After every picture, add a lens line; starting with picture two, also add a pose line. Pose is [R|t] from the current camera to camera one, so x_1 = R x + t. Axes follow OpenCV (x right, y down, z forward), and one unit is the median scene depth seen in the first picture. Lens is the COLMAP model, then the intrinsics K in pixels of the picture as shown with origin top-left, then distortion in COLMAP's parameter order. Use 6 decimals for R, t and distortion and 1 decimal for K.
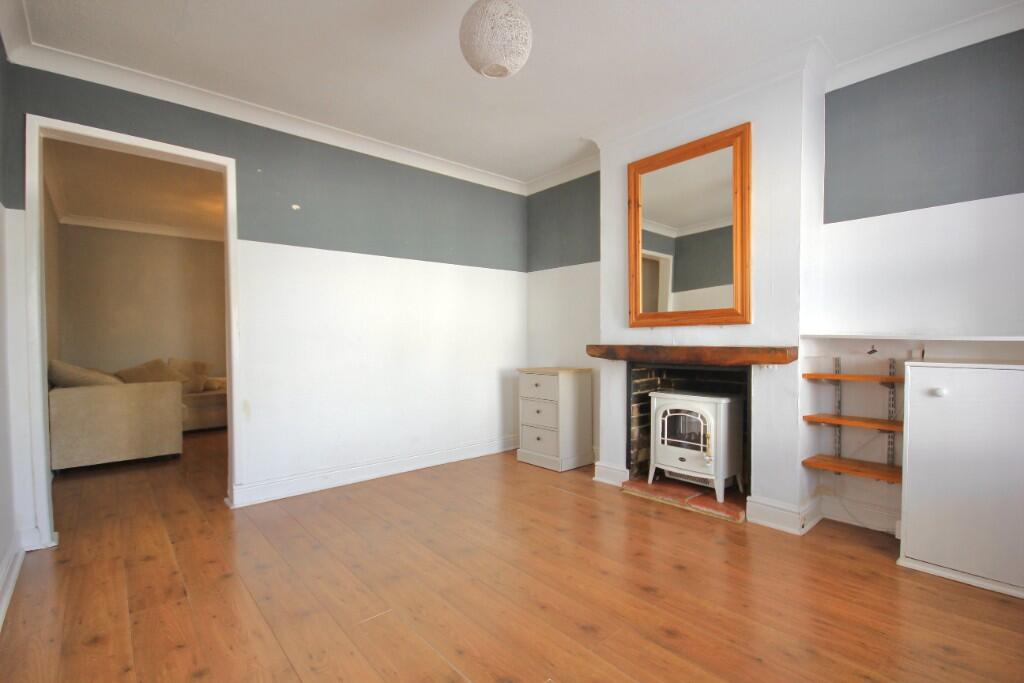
lens RADIAL K [[469.7, 0, 510.3], [0, 469.7, 339.9], [0, 0, 1]] dist [-0.014270, -0.001815]
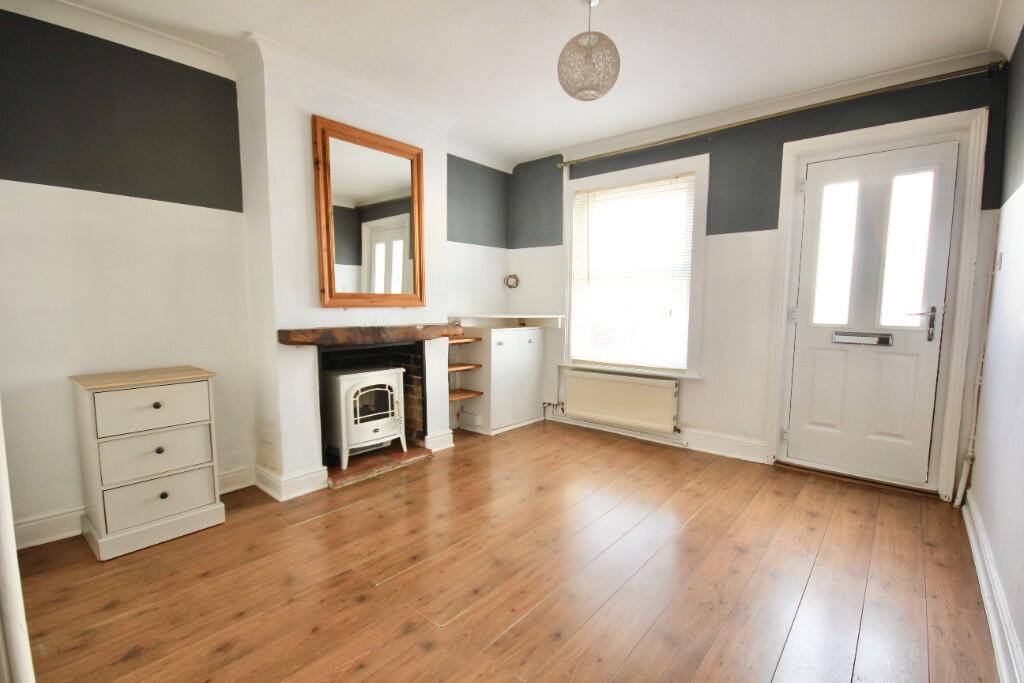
lens RADIAL K [[469.7, 0, 509.8], [0, 469.7, 350.9], [0, 0, 1]] dist [-0.014270, -0.001815]
pose [[-0.158269, -0.087550, 0.983507, -0.714434], [0.006686, 0.995943, 0.089733, -0.023930], [-0.987373, 0.020778, -0.157041, 0.835716]]
